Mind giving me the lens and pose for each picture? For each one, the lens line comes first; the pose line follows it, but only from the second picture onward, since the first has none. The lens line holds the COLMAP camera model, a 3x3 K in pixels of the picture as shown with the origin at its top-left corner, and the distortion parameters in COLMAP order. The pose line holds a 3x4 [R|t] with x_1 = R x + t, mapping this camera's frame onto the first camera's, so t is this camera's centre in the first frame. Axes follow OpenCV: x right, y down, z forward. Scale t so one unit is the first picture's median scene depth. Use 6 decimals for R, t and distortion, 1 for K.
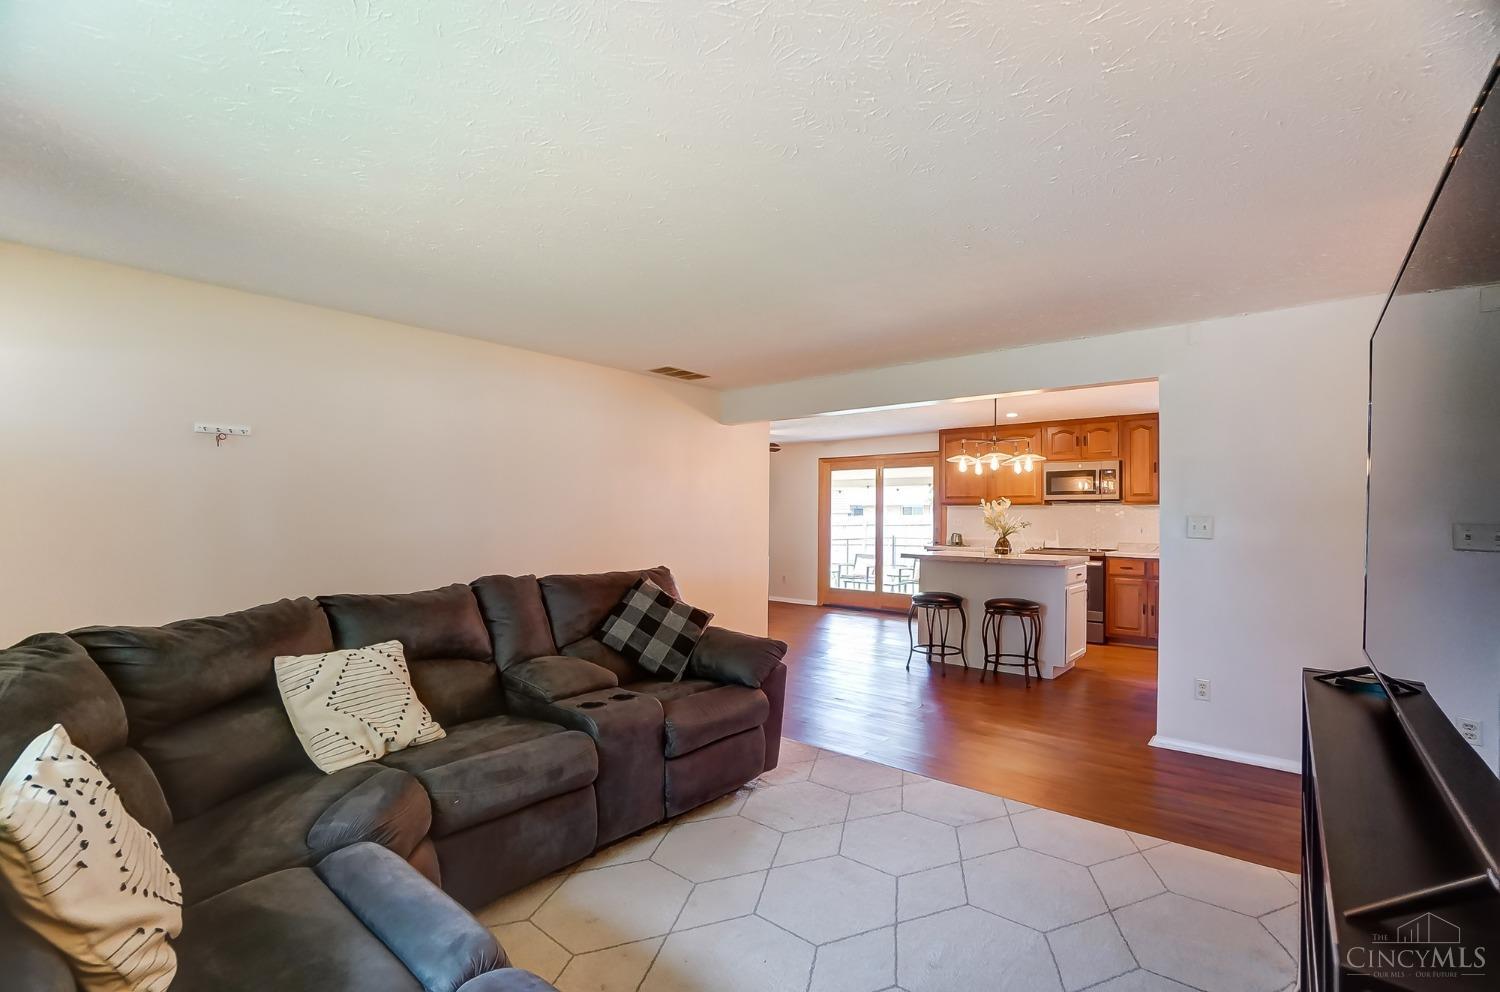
lens RADIAL K [[662.1, 0, 750.0], [0, 662.1, 496.0], [0, 0, 1]] dist [-0.013756, -0.000064]
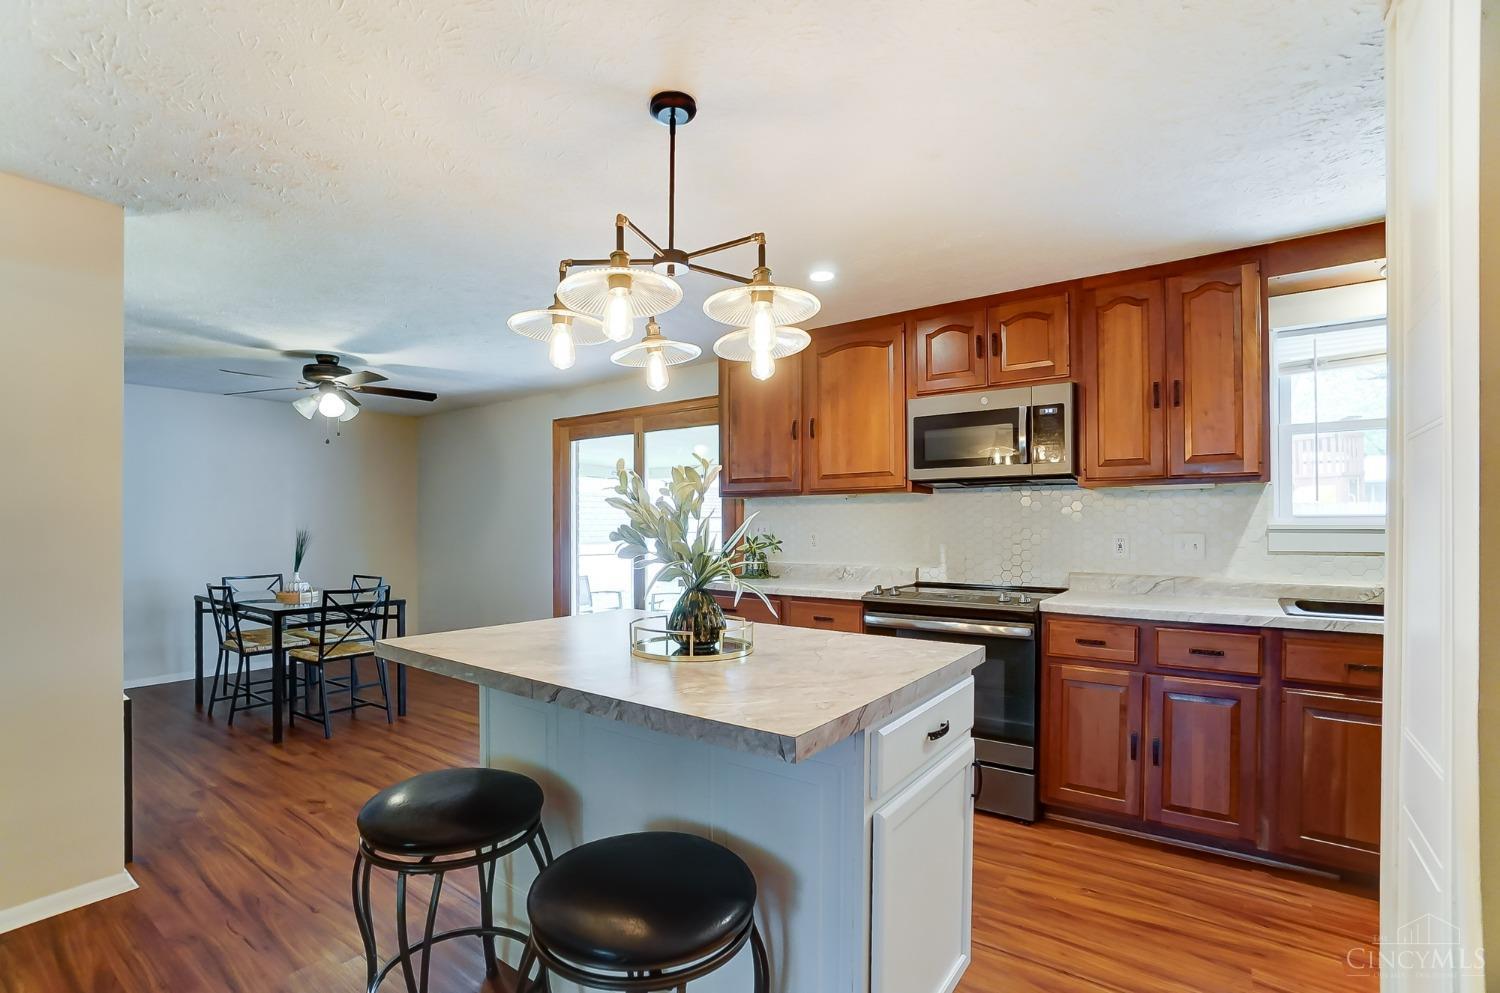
lens RADIAL K [[693.0, 0, 730.2], [0, 693.0, 516.3], [0, 0, 1]] dist [-0.002196, -0.000108]
pose [[0.997826, -0.010425, 0.065072, 0.302288], [0.008988, 0.999710, 0.022335, 0.019388], [-0.065286, -0.021702, 0.997631, 0.552320]]
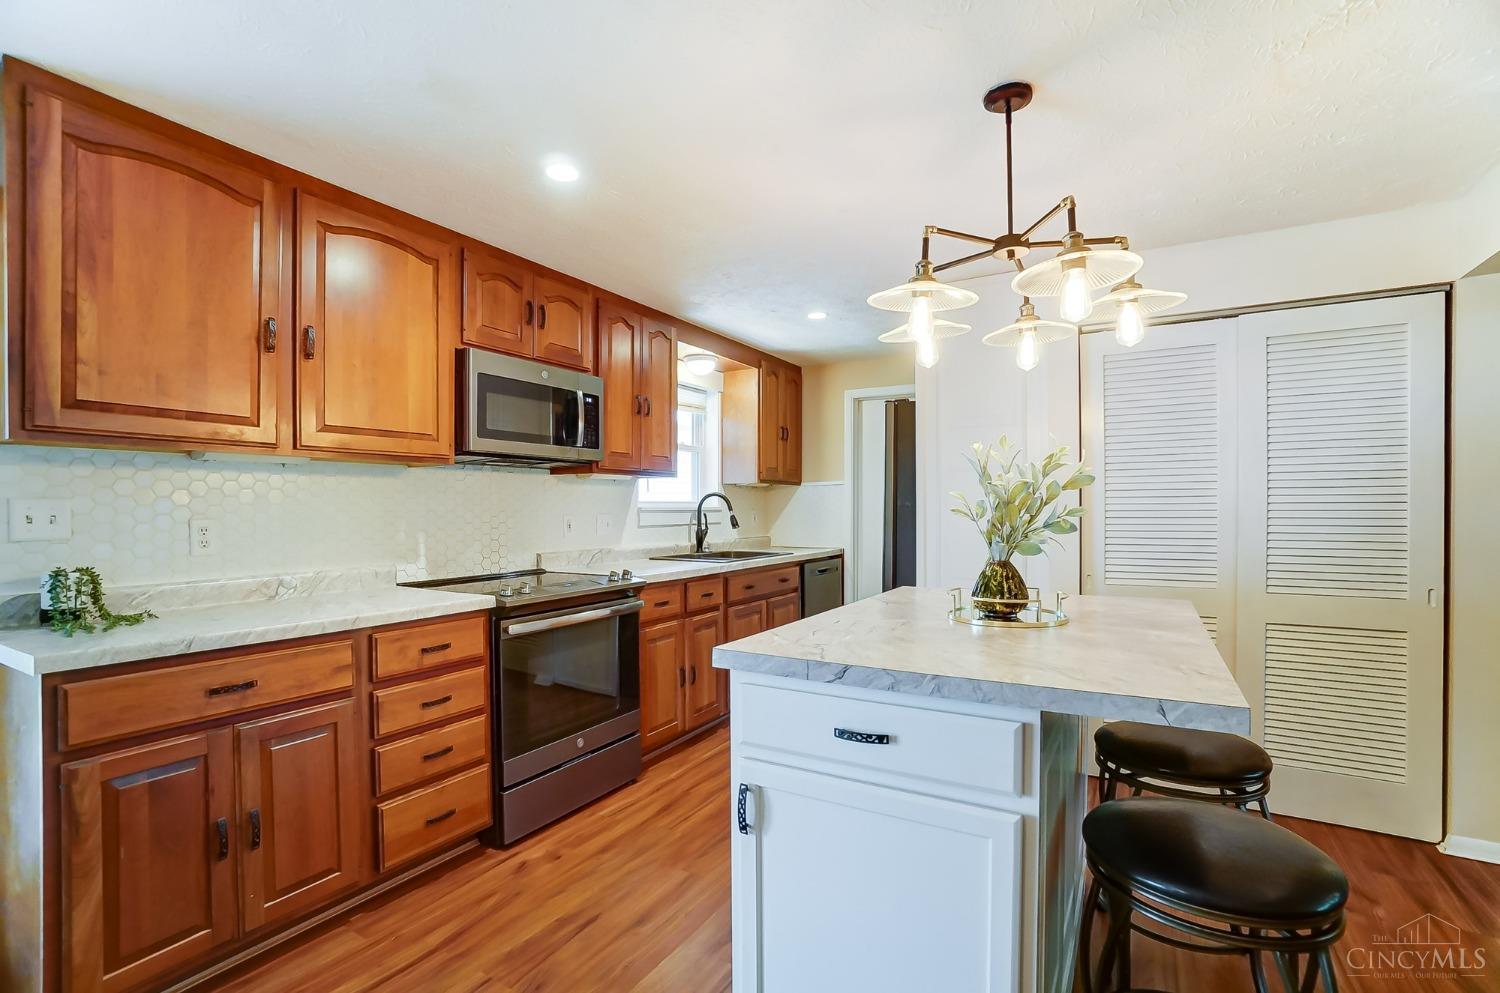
lens RADIAL K [[693.0, 0, 730.2], [0, 693.0, 516.3], [0, 0, 1]] dist [-0.002196, -0.000108]
pose [[-0.147369, -0.026203, 0.988734, 0.053985], [-0.036422, 0.999115, 0.021049, 0.029045], [-0.988411, -0.032910, -0.148193, 0.953363]]
